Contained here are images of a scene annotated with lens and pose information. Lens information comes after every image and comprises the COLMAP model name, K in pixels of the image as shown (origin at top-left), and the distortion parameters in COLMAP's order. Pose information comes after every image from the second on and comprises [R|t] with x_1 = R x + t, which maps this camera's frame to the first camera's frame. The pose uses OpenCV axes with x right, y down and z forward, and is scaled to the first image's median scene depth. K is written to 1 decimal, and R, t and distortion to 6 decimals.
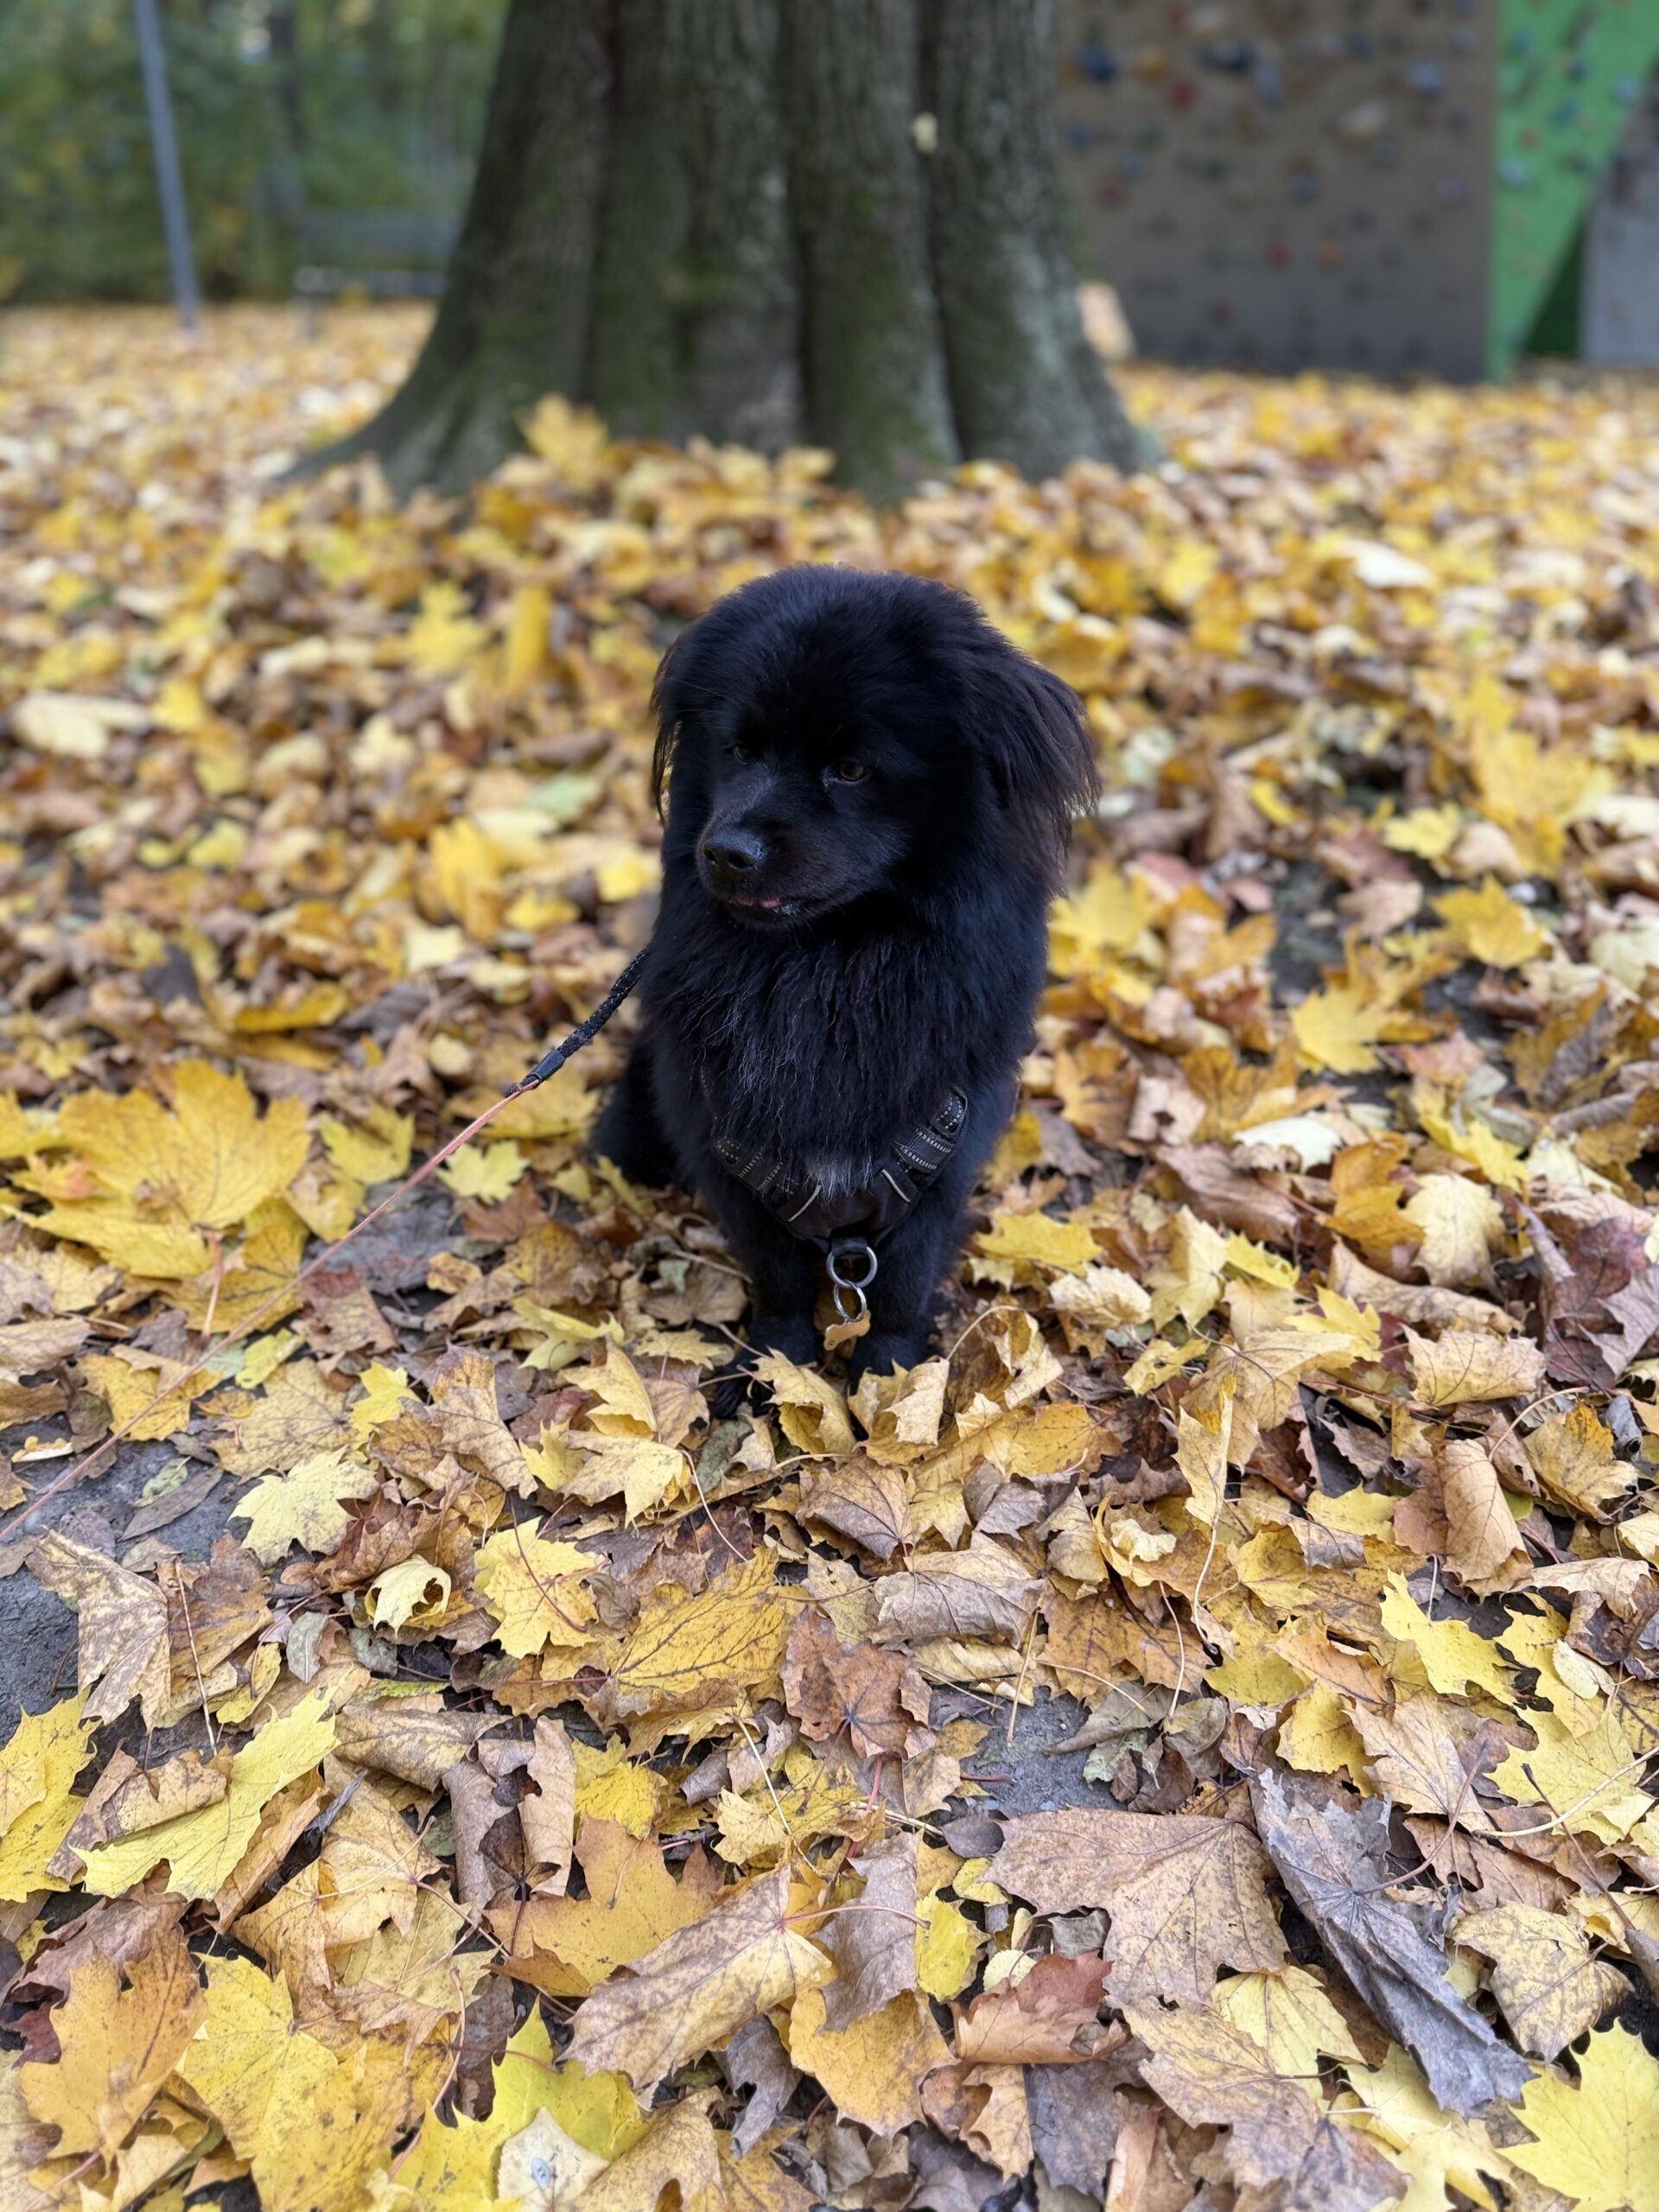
lens RADIAL K [[1558.0, 0, 825.4], [0, 1558.0, 1146.6], [0, 0, 1]] dist [0.011469, -0.027514]
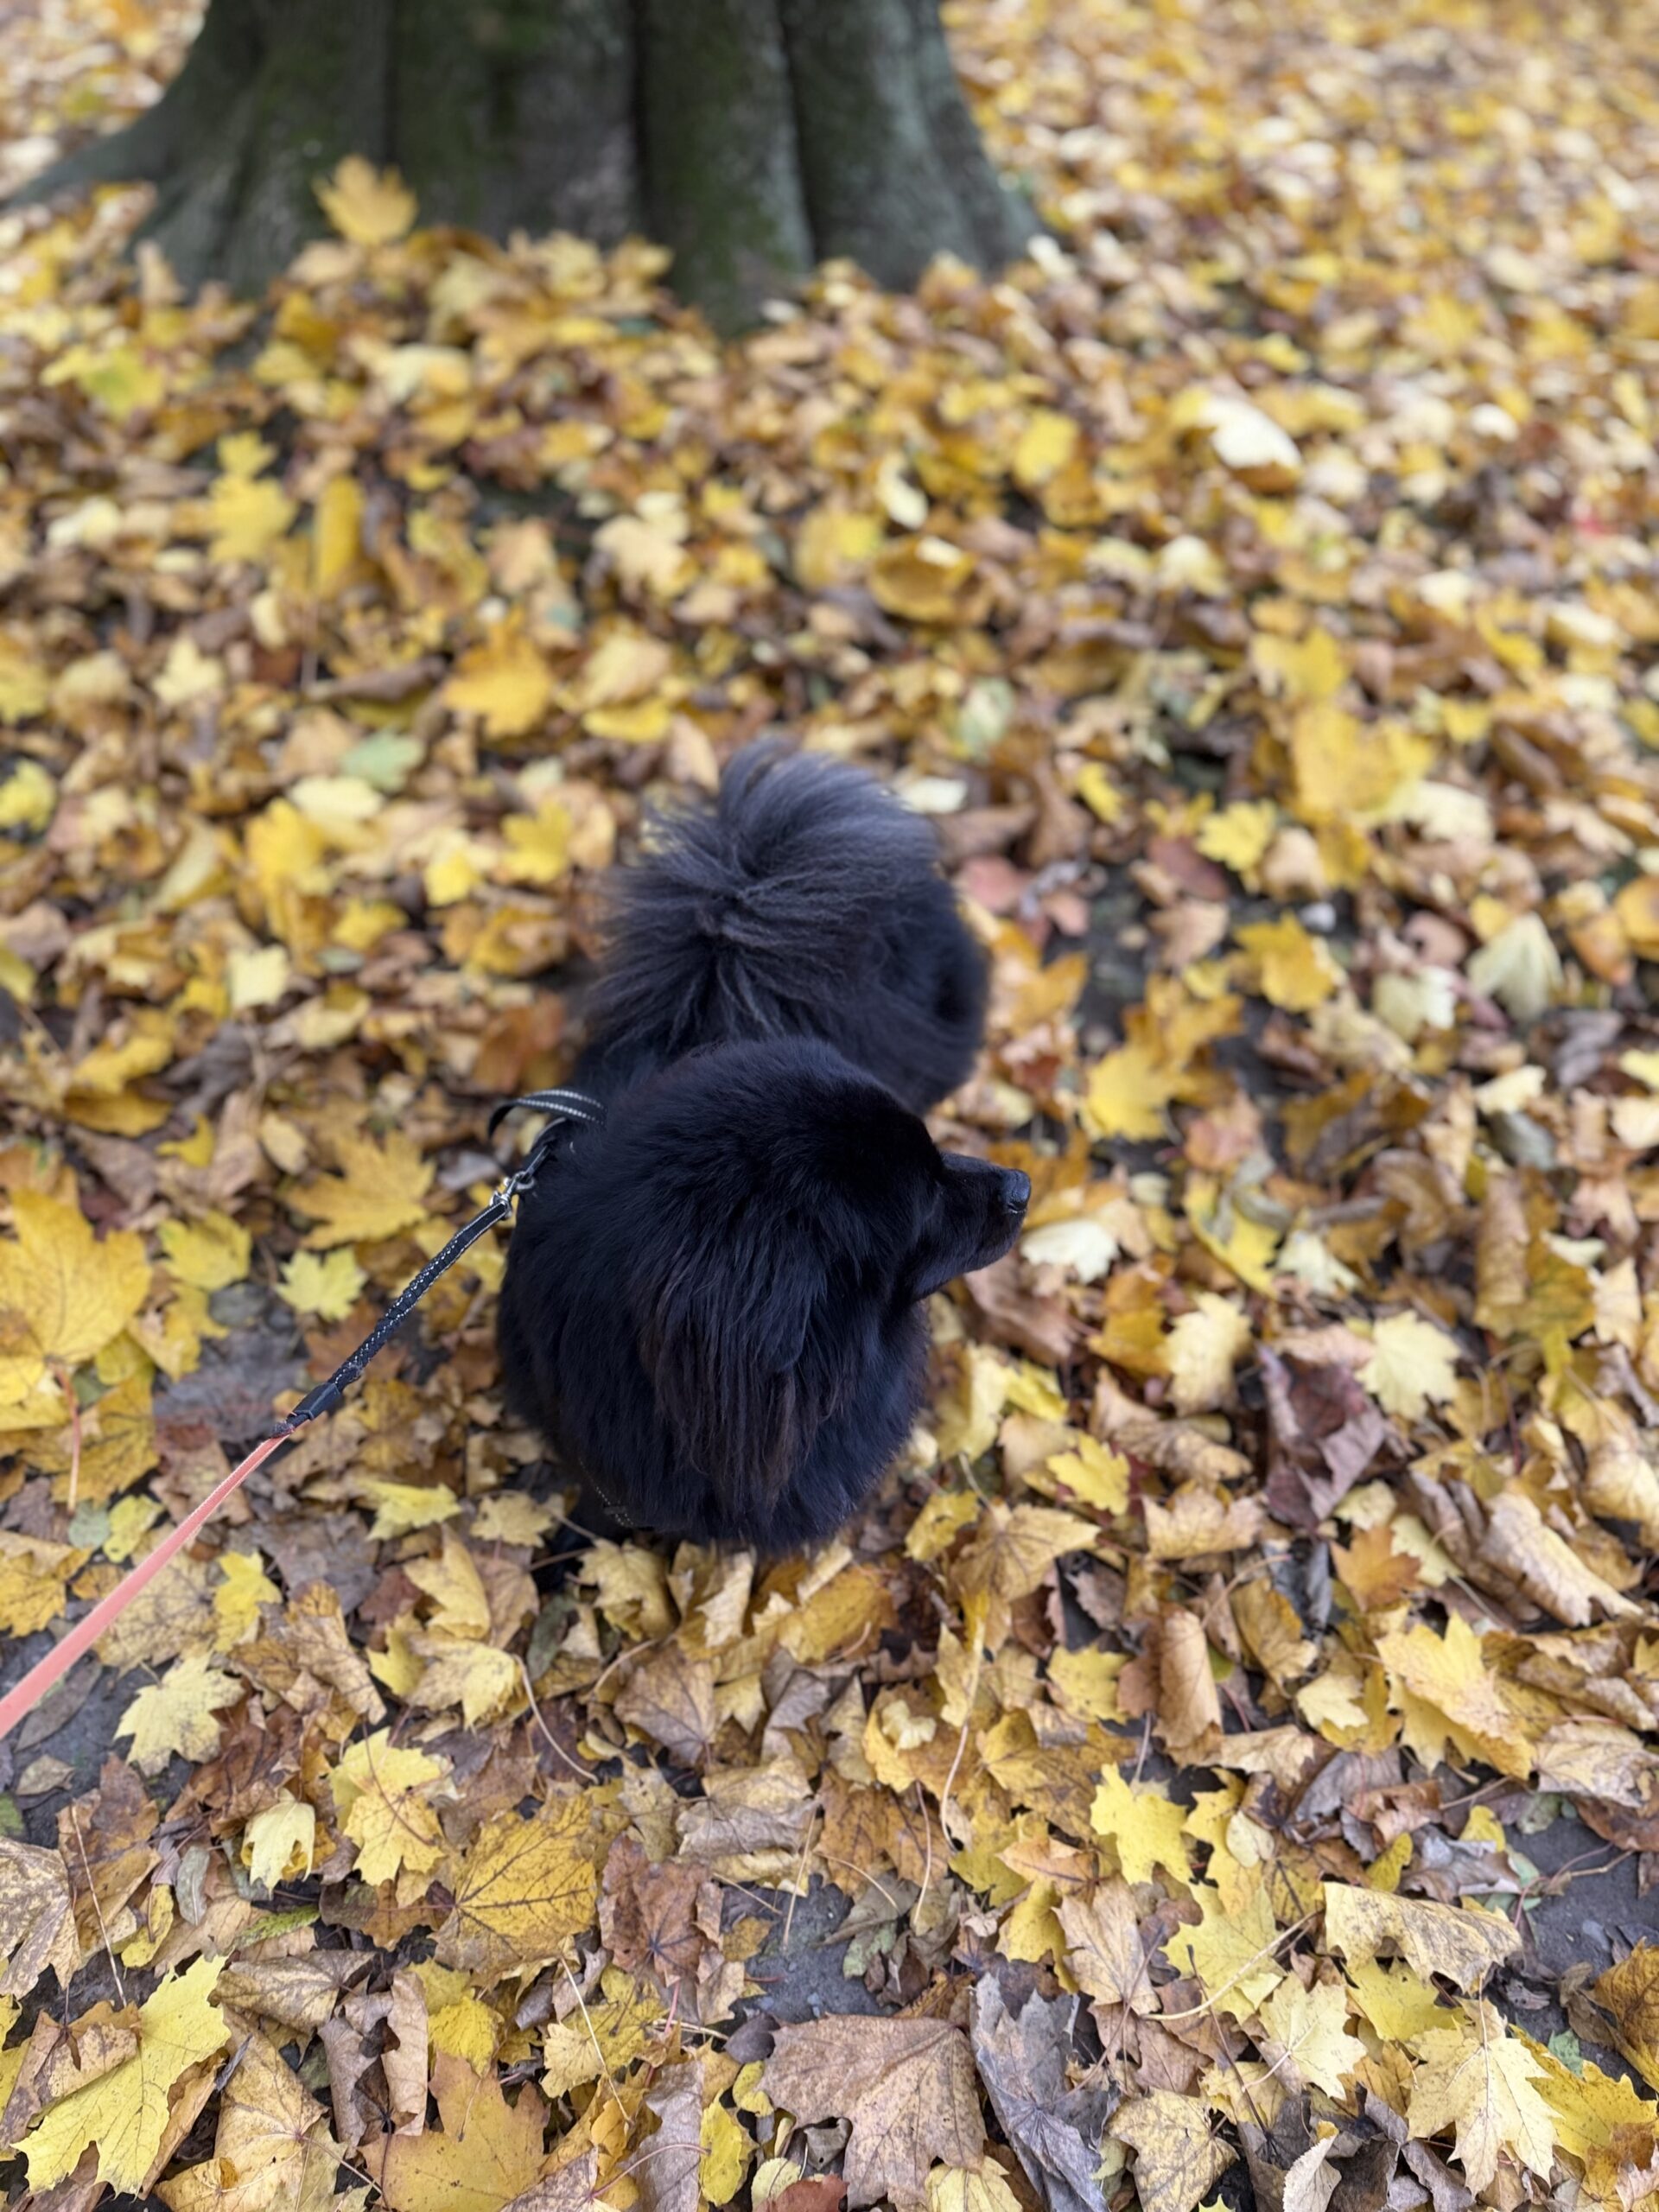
lens RADIAL K [[1553.0, 0, 829.5], [0, 1553.0, 1106.0], [0, 0, 1]] dist [0.004049, -0.016862]
pose [[0.996543, -0.006865, 0.082799, 0.043124], [-0.014496, 0.966927, 0.254641, -0.444072], [-0.081809, -0.254961, 0.963484, -0.015608]]
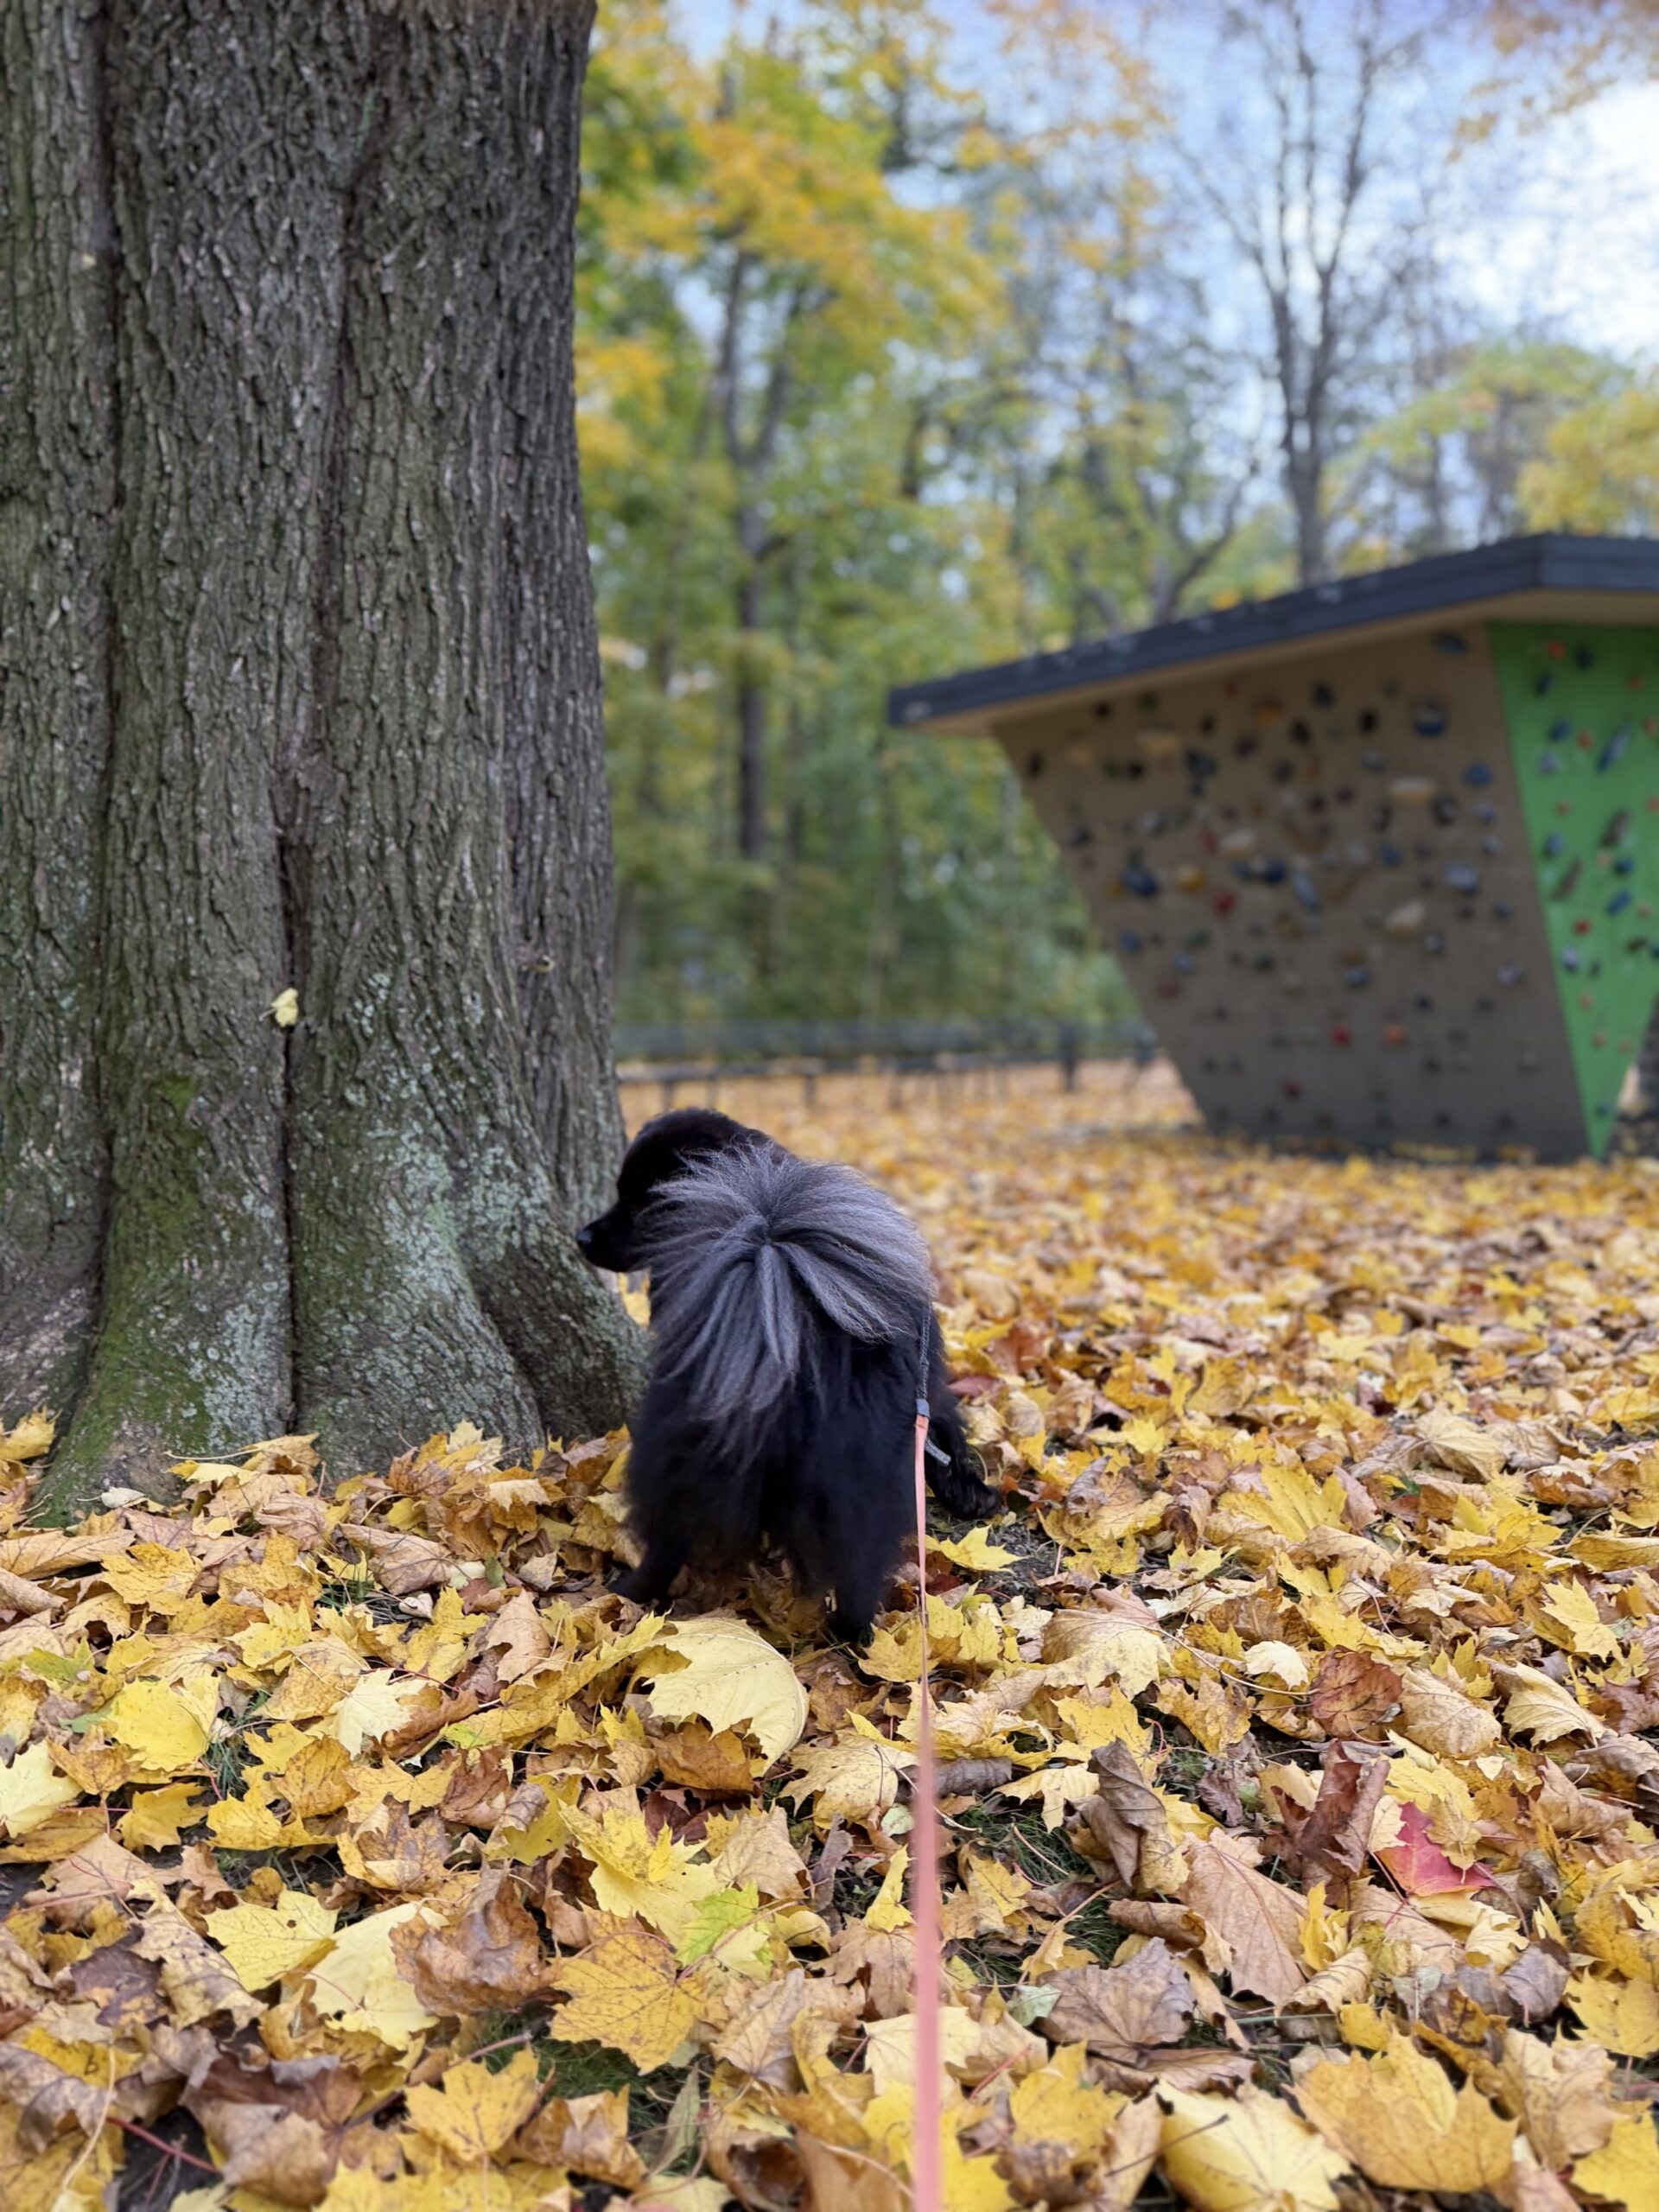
lens RADIAL K [[1533.1, 0, 825.4], [0, 1533.1, 1175.4], [0, 0, 1]] dist [0.006387, -0.019755]
pose [[0.986773, -0.005664, -0.162007, 1.022094], [-0.060766, 0.913592, -0.402065, -0.664671], [0.150285, 0.406592, 0.901164, 0.910302]]
